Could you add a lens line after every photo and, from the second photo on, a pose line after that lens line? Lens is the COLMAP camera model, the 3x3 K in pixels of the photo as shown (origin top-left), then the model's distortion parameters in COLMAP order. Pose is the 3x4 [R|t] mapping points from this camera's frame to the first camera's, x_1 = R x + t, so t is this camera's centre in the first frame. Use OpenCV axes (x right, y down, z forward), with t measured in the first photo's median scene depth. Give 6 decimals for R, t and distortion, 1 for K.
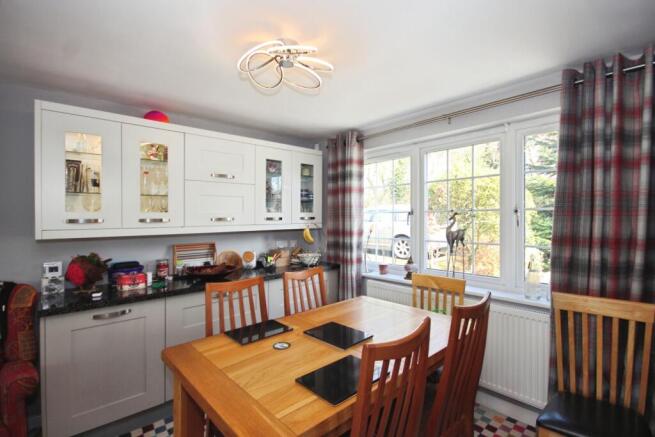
lens RADIAL K [[307.7, 0, 331.3], [0, 307.7, 210.4], [0, 0, 1]] dist [0.035220, -0.018805]
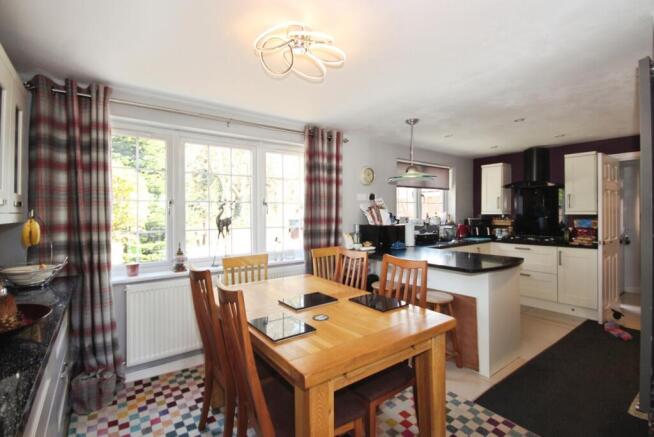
lens RADIAL K [[307.2, 0, 330.8], [0, 307.2, 210.4], [0, 0, 1]] dist [0.035220, -0.018805]
pose [[0.113311, 0.010391, 0.993505, -0.704203], [-0.025220, 0.999653, -0.007579, 0.033254], [-0.993239, -0.024197, 0.113534, 0.475025]]
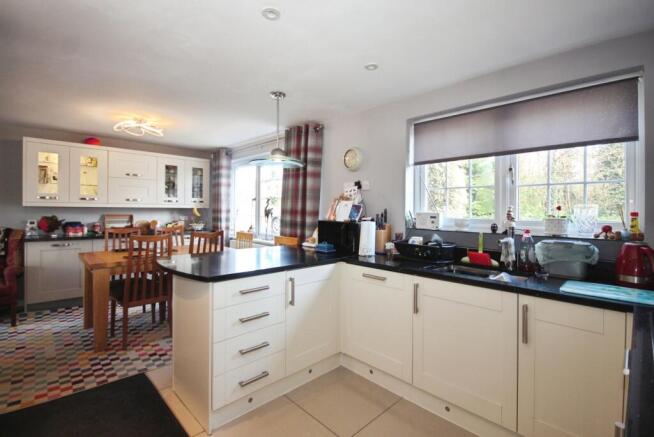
lens RADIAL K [[307.2, 0, 330.8], [0, 307.2, 210.4], [0, 0, 1]] dist [0.035220, -0.018805]
pose [[0.999539, 0.021532, 0.021401, 0.713640], [-0.022037, 0.999478, 0.023614, 0.021165], [-0.020882, -0.024074, 0.999492, -0.754069]]
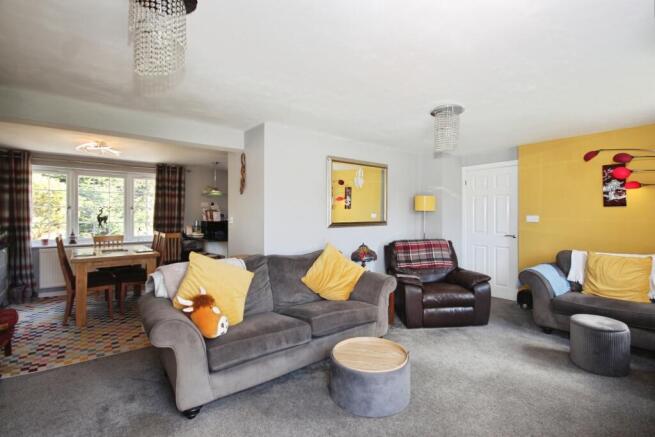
lens RADIAL K [[307.7, 0, 331.3], [0, 307.7, 210.4], [0, 0, 1]] dist [0.035220, -0.018805]
pose [[0.056278, 0.020503, 0.998205, -1.636043], [-0.026895, 0.999457, -0.019012, 0.022779], [-0.998053, -0.025777, 0.056798, -0.673990]]
